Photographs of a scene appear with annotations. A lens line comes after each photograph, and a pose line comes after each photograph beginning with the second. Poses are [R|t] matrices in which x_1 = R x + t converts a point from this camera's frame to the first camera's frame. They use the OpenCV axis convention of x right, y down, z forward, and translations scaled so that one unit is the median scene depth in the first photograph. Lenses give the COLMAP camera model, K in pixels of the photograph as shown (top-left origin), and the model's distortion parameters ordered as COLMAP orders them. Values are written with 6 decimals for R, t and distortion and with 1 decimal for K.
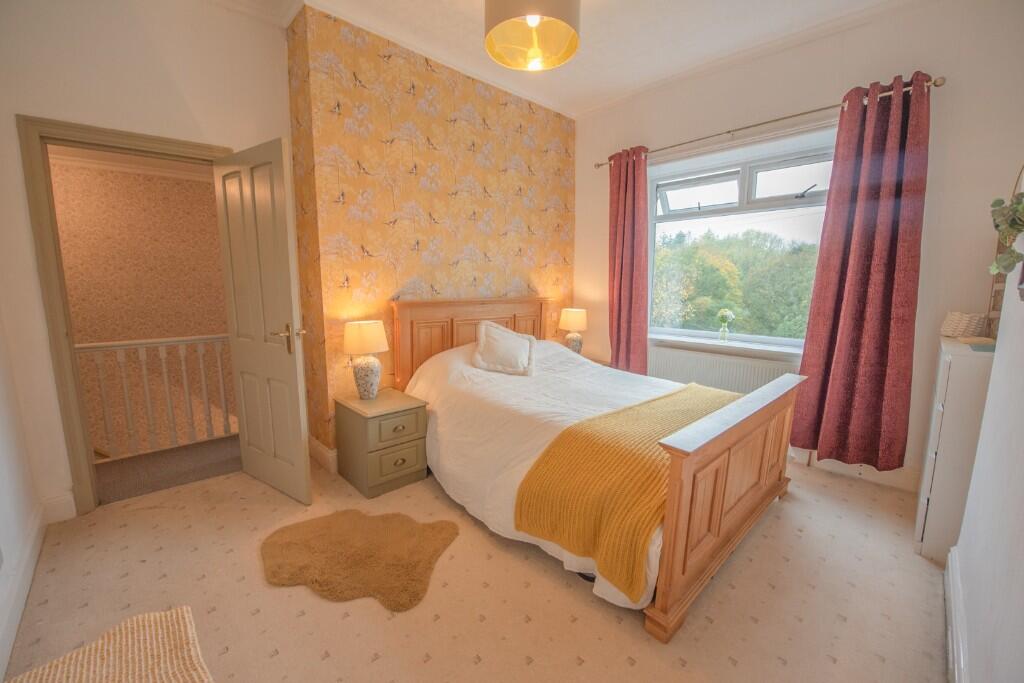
lens RADIAL K [[415.5, 0, 512.0], [0, 415.5, 341.5], [0, 0, 1]] dist [-0.009760, -0.000170]
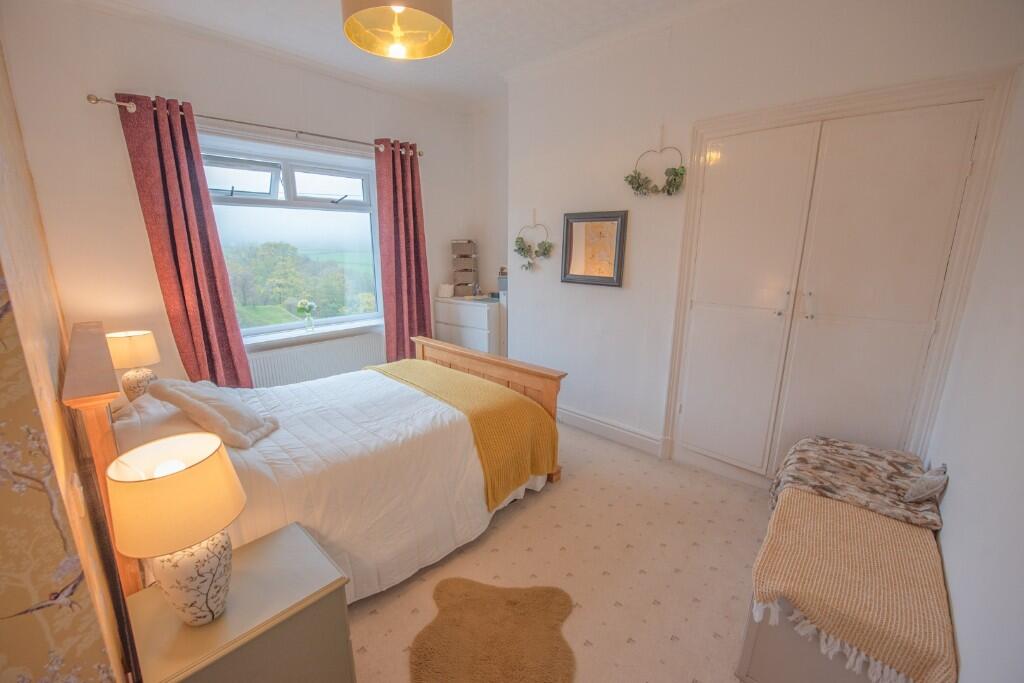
lens RADIAL K [[402.3, 0, 512.0], [0, 402.3, 341.5], [0, 0, 1]] dist [-0.001259, -0.000124]
pose [[-0.062129, -0.239696, 0.968858, -0.716434], [0.137571, 0.959411, 0.246180, -0.202717], [-0.988541, 0.148582, -0.026632, 0.666886]]
